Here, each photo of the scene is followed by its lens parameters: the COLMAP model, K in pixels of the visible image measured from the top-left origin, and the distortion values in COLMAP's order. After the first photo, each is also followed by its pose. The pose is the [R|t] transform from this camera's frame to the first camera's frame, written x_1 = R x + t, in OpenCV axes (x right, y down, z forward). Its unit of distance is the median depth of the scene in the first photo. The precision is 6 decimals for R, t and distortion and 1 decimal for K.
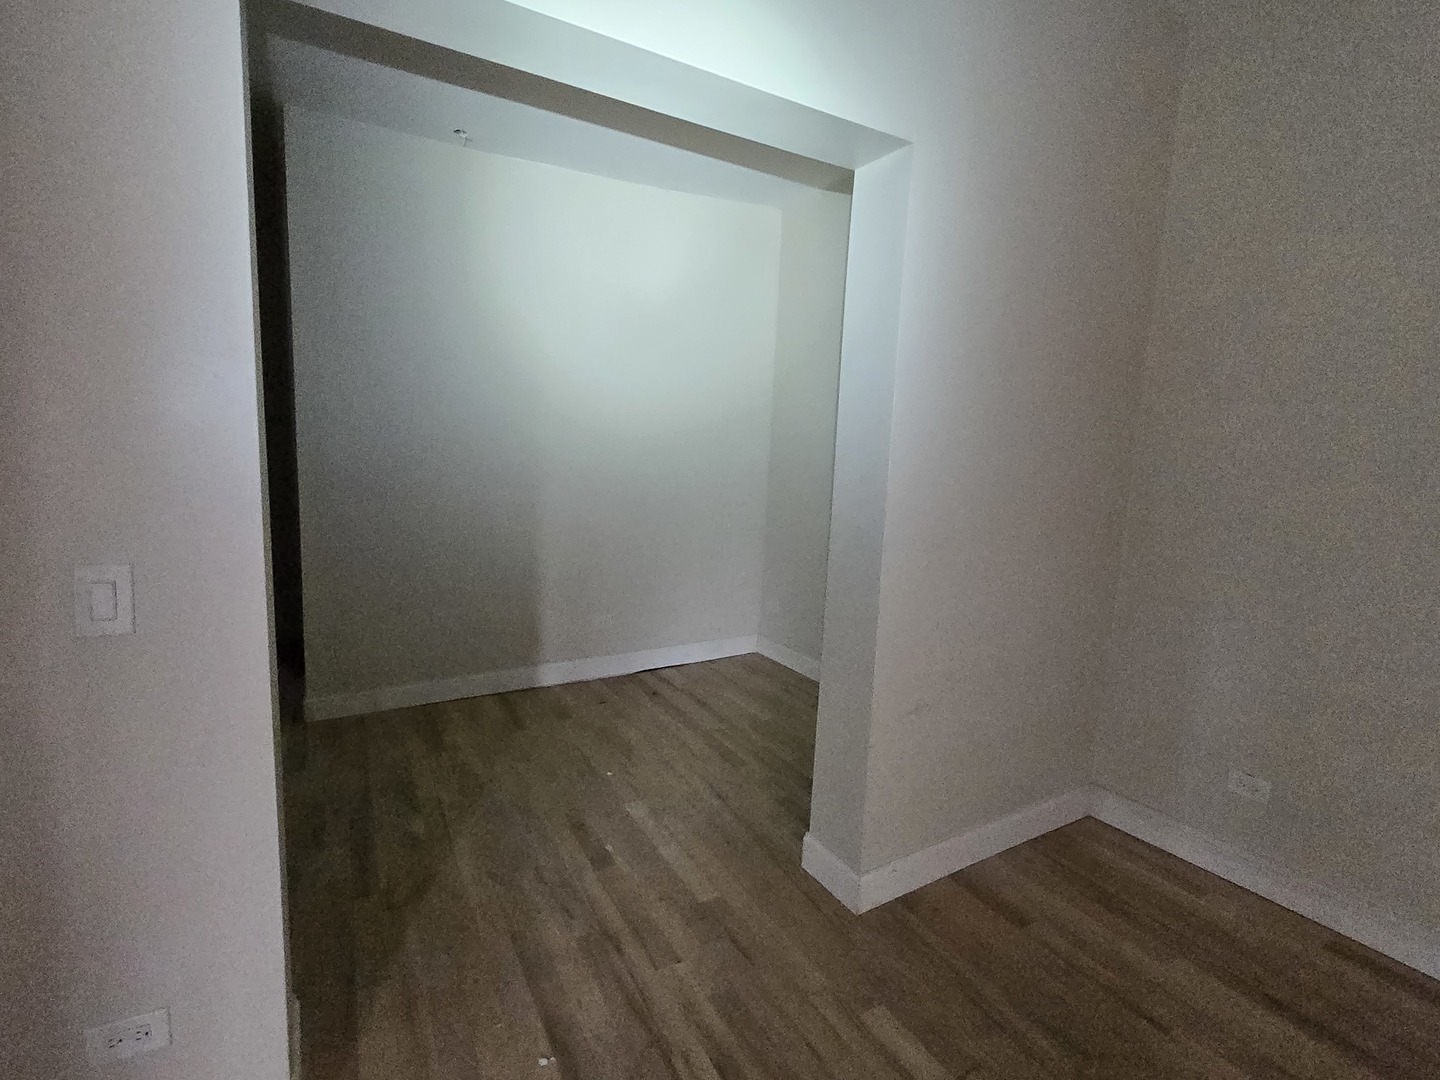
lens RADIAL K [[707.2, 0, 727.4], [0, 707.2, 544.5], [0, 0, 1]] dist [-0.001232, -0.001038]
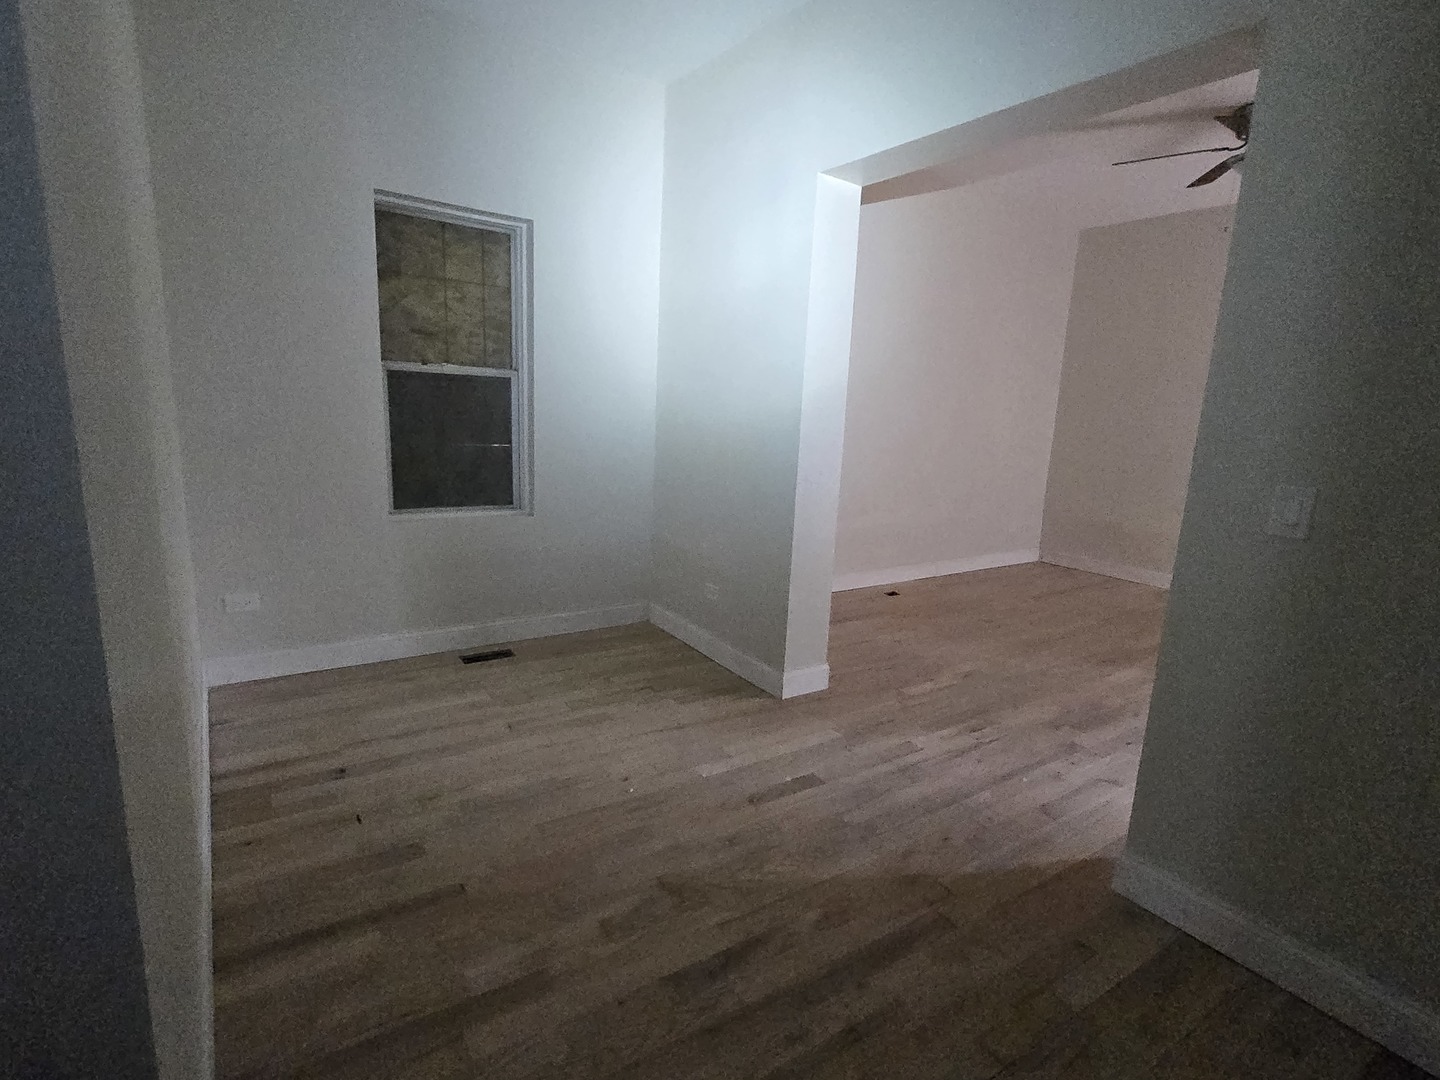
lens RADIAL K [[707.2, 0, 727.4], [0, 707.2, 544.5], [0, 0, 1]] dist [-0.001232, -0.001038]
pose [[-0.082284, -0.235822, 0.968307, -1.012102], [0.080956, 0.966809, 0.242336, -0.139357], [-0.993315, 0.098331, -0.060462, 1.064489]]
